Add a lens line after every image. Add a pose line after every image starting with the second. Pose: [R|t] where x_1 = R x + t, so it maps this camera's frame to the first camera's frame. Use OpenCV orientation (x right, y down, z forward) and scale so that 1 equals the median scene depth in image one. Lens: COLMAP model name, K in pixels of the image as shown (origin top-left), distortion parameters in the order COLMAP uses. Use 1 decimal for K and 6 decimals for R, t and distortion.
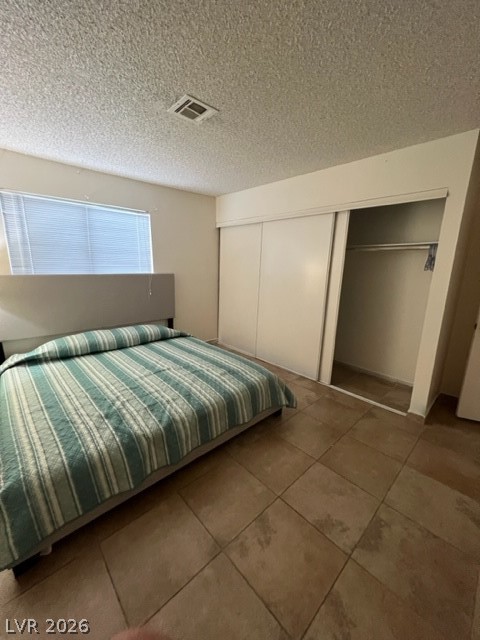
lens RADIAL K [[257.1, 0, 241.1], [0, 257.1, 318.4], [0, 0, 1]] dist [0.001590, 0.000148]
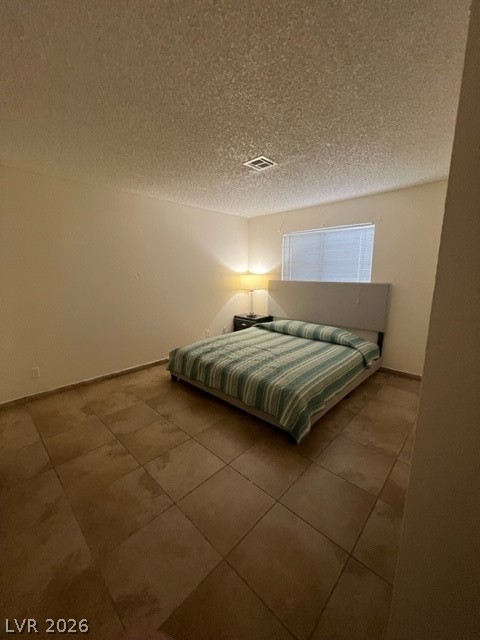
lens RADIAL K [[257.1, 0, 241.1], [0, 257.1, 318.4], [0, 0, 1]] dist [0.001590, 0.000148]
pose [[0.047928, 0.157649, -0.986331, 1.008906], [-0.206743, 0.967648, 0.144617, -0.129781], [0.977221, 0.196986, 0.078970, 0.723878]]
